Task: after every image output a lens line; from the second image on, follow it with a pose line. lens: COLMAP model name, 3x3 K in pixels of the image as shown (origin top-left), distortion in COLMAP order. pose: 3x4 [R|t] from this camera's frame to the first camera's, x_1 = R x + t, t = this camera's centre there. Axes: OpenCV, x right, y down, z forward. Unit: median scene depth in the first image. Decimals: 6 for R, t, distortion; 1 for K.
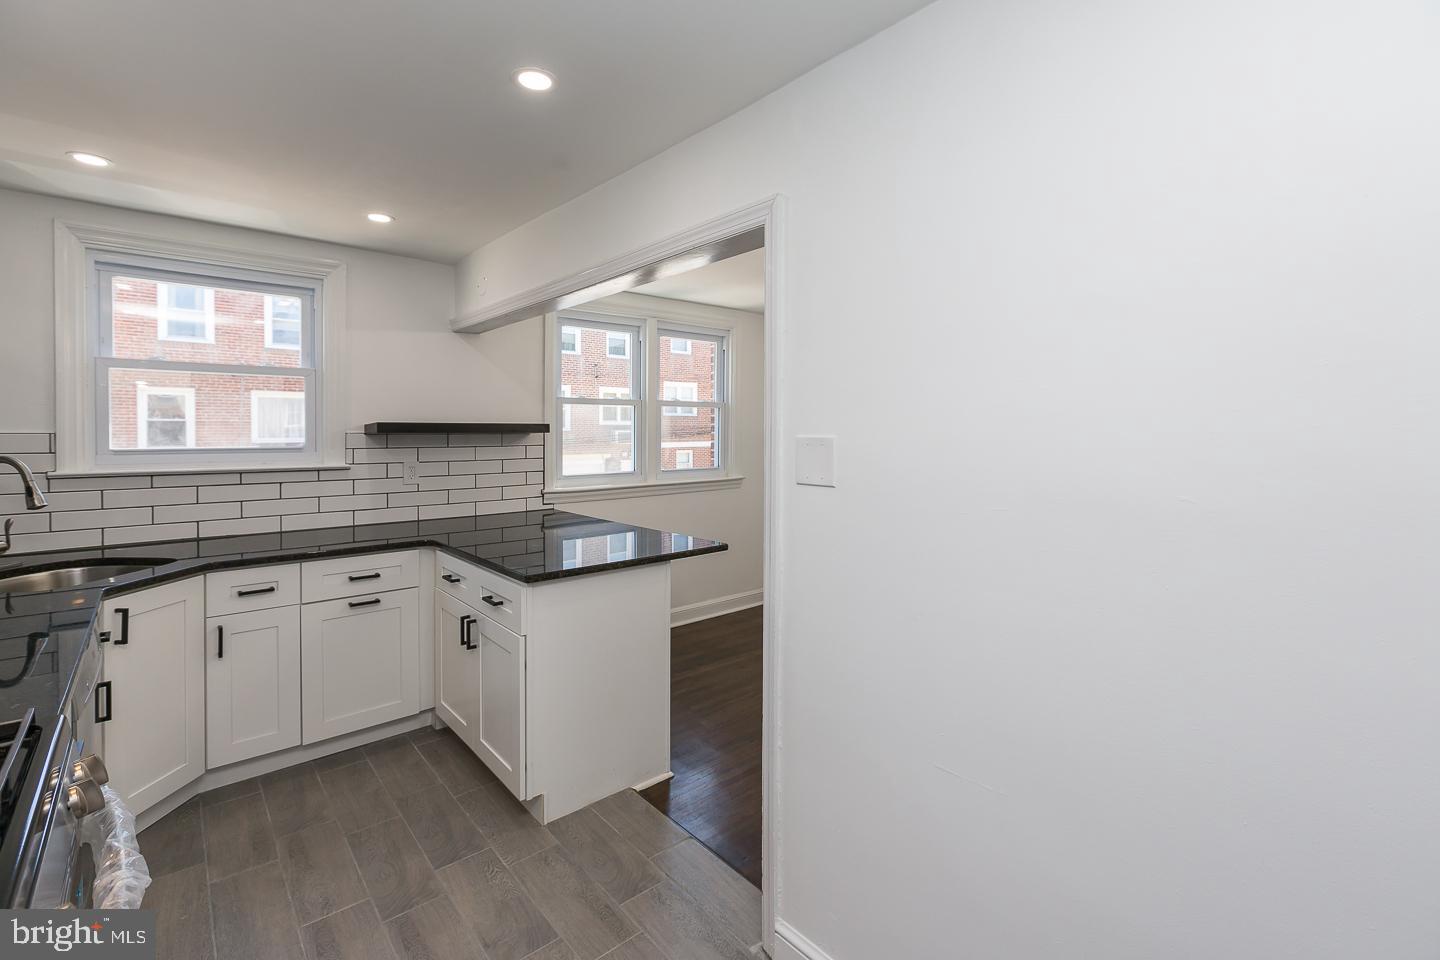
lens RADIAL K [[647.7, 0, 720.2], [0, 647.7, 430.7], [0, 0, 1]] dist [-0.000107, -0.000164]
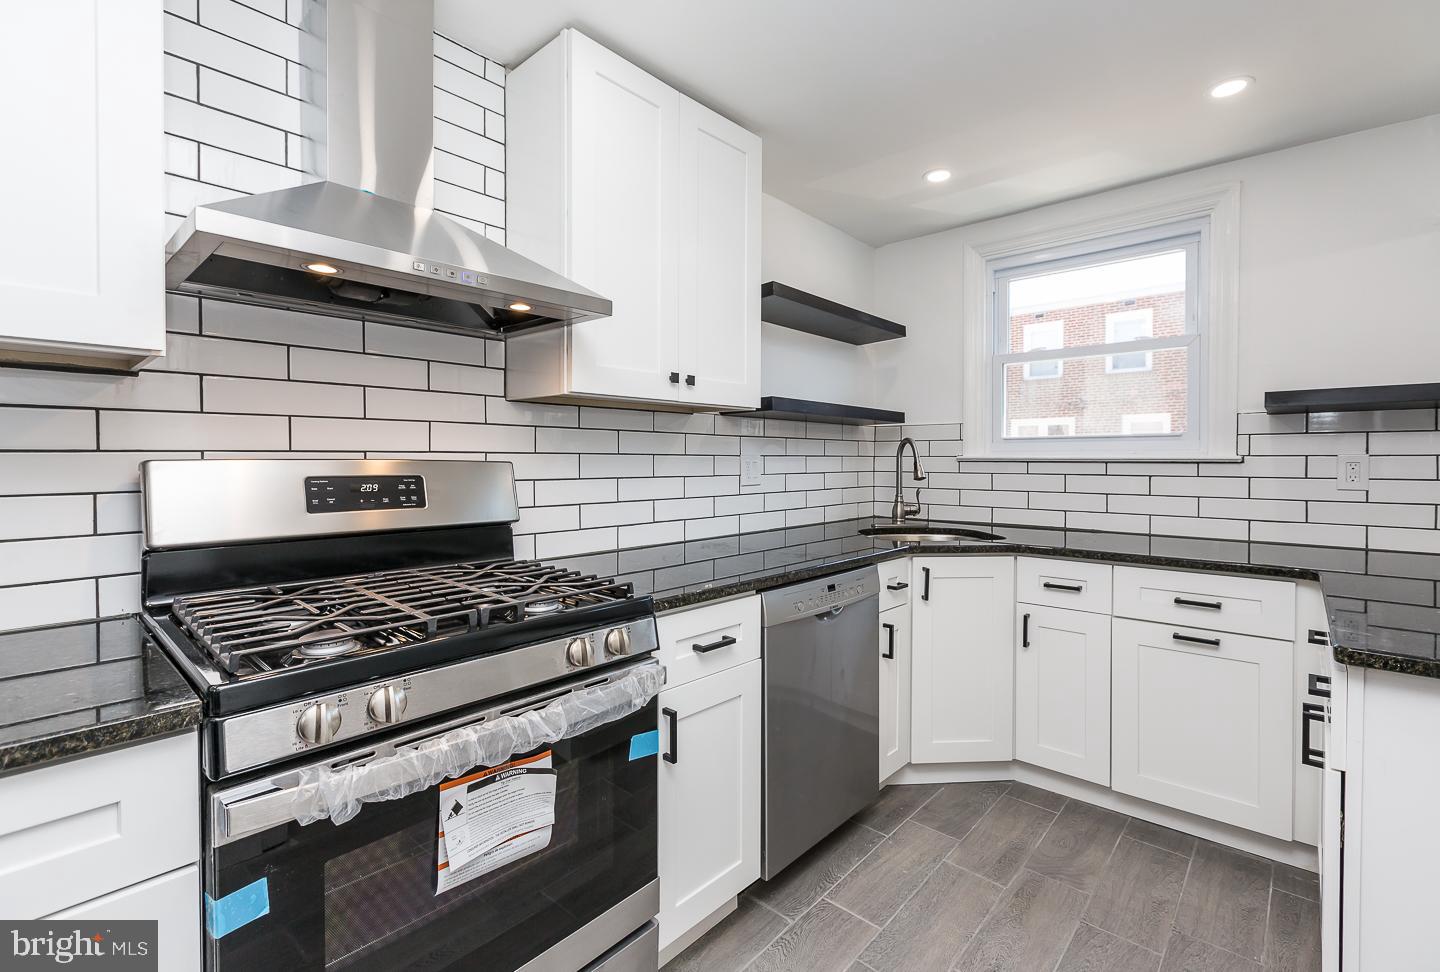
lens RADIAL K [[646.4, 0, 724.2], [0, 646.4, 465.6], [0, 0, 1]] dist [-0.001823, -0.000408]
pose [[0.113533, 0.005998, -0.993516, 0.090286], [-0.002641, 0.999980, 0.005736, 0.065950], [0.993531, 0.001972, 0.113547, 0.369964]]
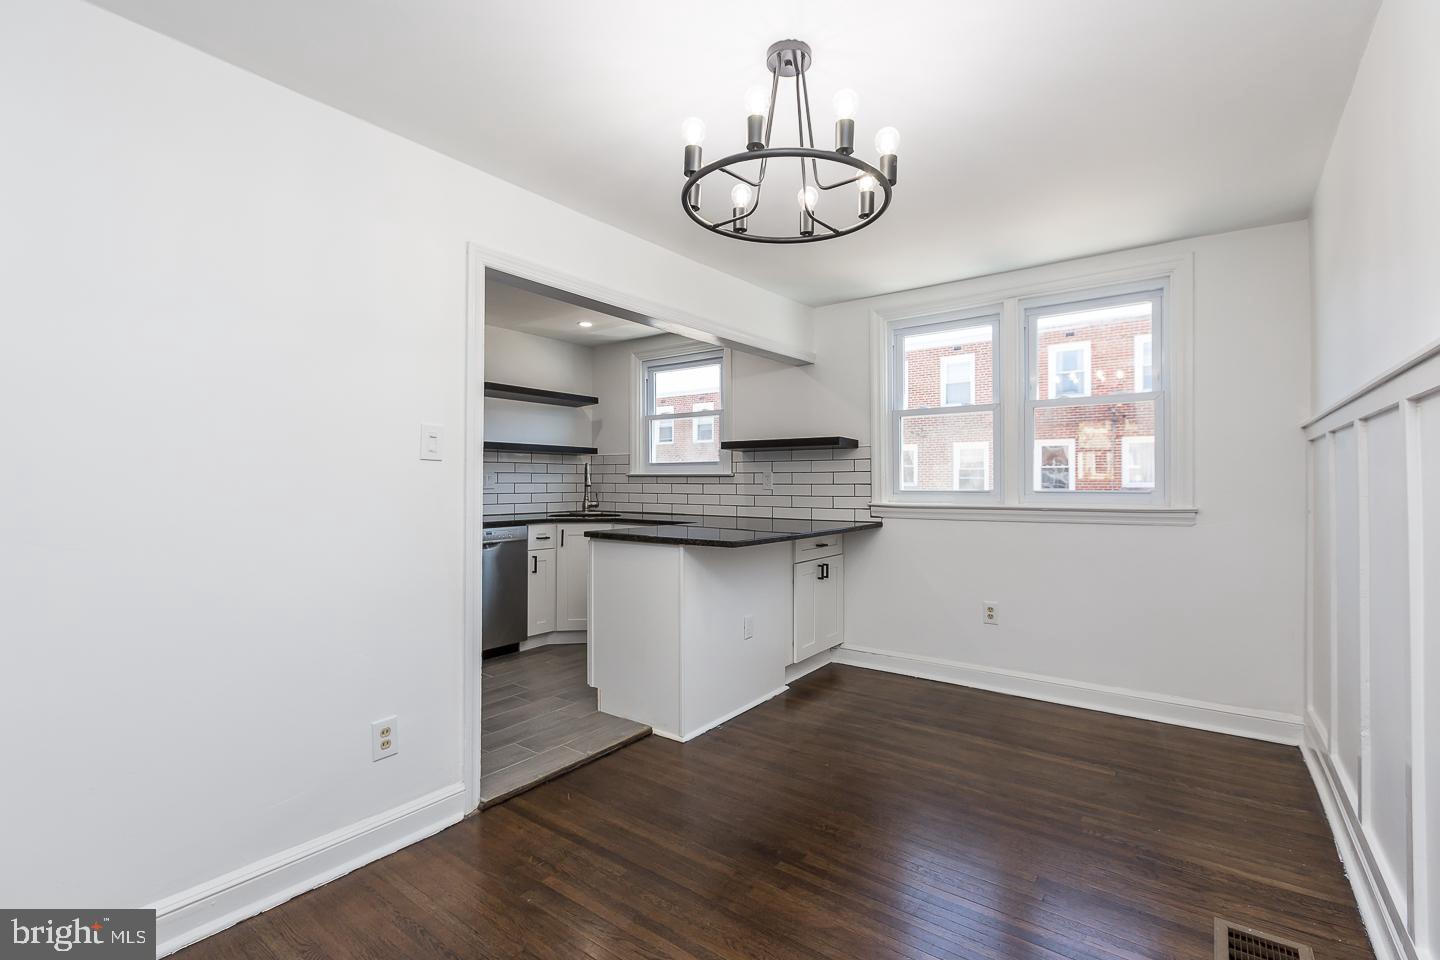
lens RADIAL K [[657.3, 0, 721.3], [0, 657.3, 474.0], [0, 0, 1]] dist [-0.002324, -0.000098]
pose [[0.202445, -0.016156, -0.979160, 0.922166], [-0.003562, 0.999845, -0.017233, 0.086392], [0.979287, 0.006977, 0.202356, 0.742012]]
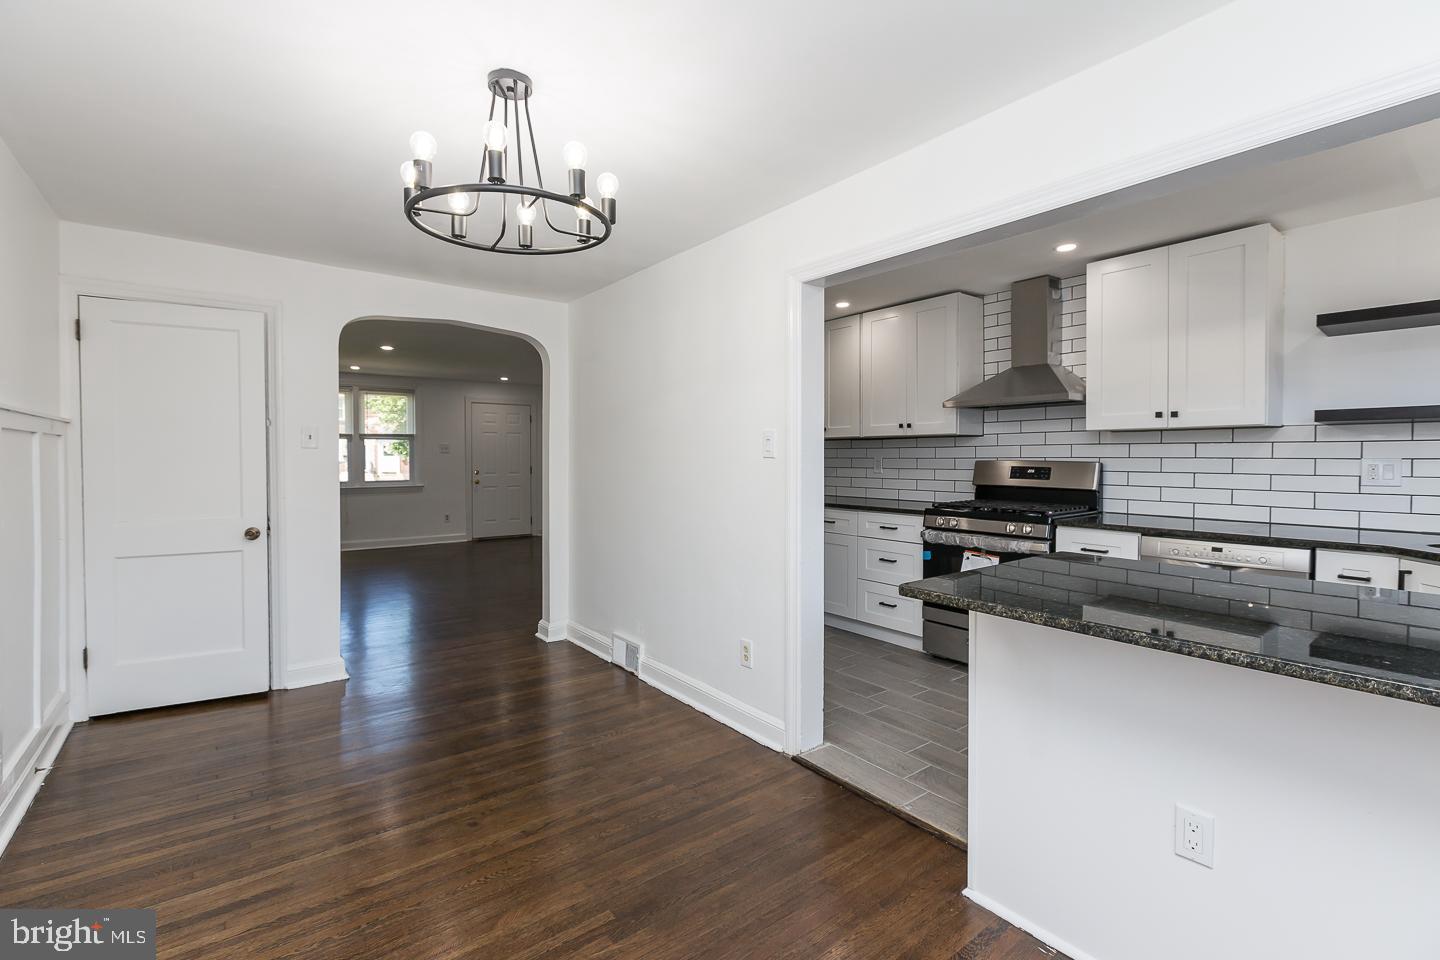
lens RADIAL K [[636.0, 0, 711.0], [0, 636.0, 452.5], [0, 0, 1]] dist [-0.001838, -0.000239]
pose [[-0.996881, -0.003928, 0.078821, 0.127330], [-0.004328, 0.999979, -0.004905, 0.057154], [-0.078800, -0.005231, -0.996877, 1.515666]]
